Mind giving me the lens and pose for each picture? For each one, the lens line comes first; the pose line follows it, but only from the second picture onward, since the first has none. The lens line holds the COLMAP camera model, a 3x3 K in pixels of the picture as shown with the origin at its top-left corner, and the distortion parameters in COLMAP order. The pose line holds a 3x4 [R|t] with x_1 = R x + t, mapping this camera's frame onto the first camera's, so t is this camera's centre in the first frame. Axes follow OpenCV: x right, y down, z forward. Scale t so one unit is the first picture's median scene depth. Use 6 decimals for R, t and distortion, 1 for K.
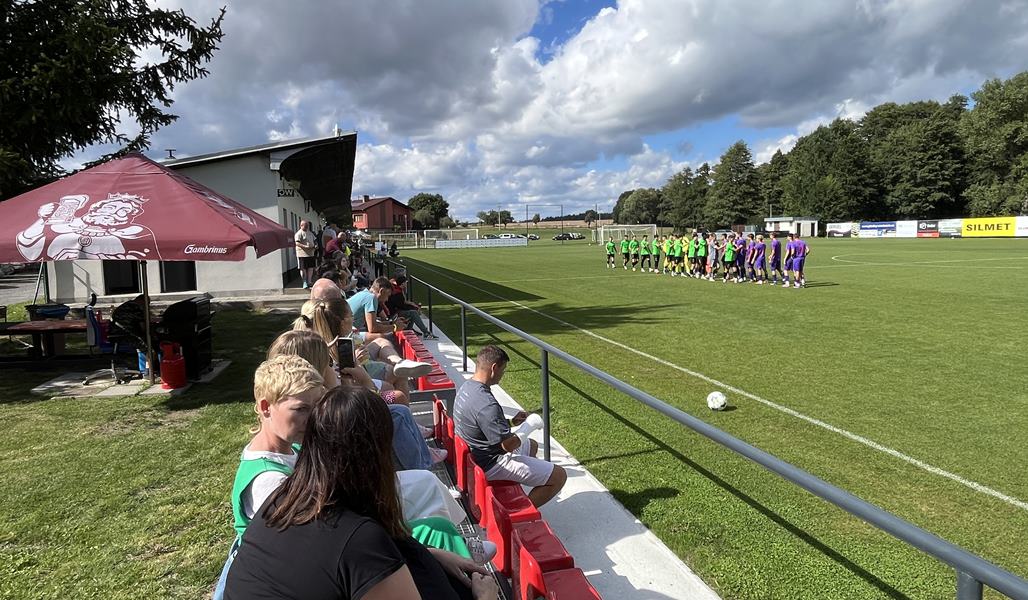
lens RADIAL K [[641.0, 0, 533.1], [0, 641.0, 305.0], [0, 0, 1]] dist [-0.005176, 0.003795]
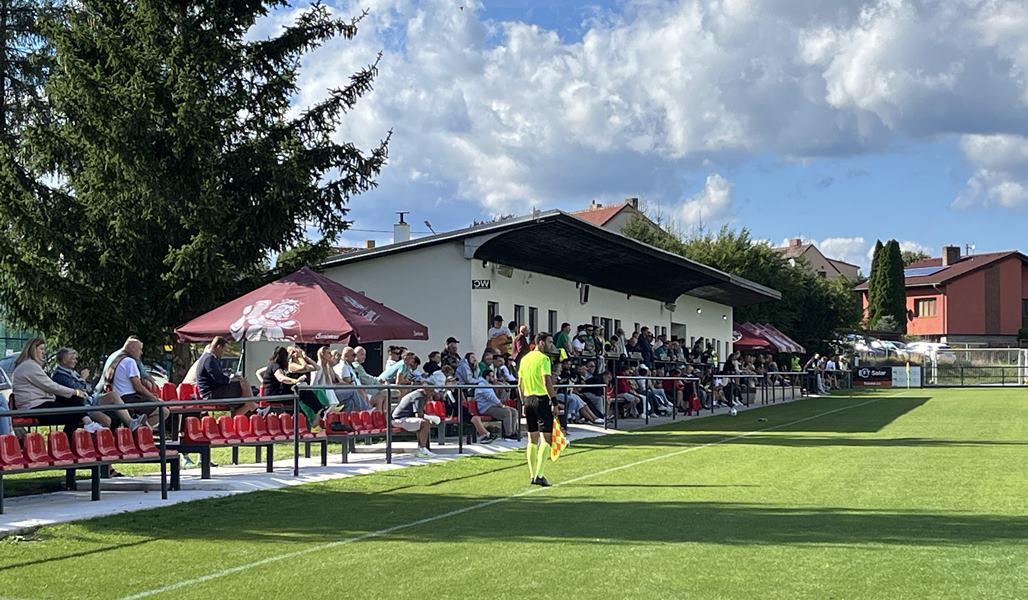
lens RADIAL K [[2132.9, 0, 518.4], [0, 2132.9, 301.6], [0, 0, 1]] dist [0.250343, 0.000000]
pose [[0.867056, 0.008011, -0.498146, 1.582125], [-0.075404, 0.990463, -0.115316, 0.251470], [0.492471, 0.137548, 0.859391, -2.074503]]
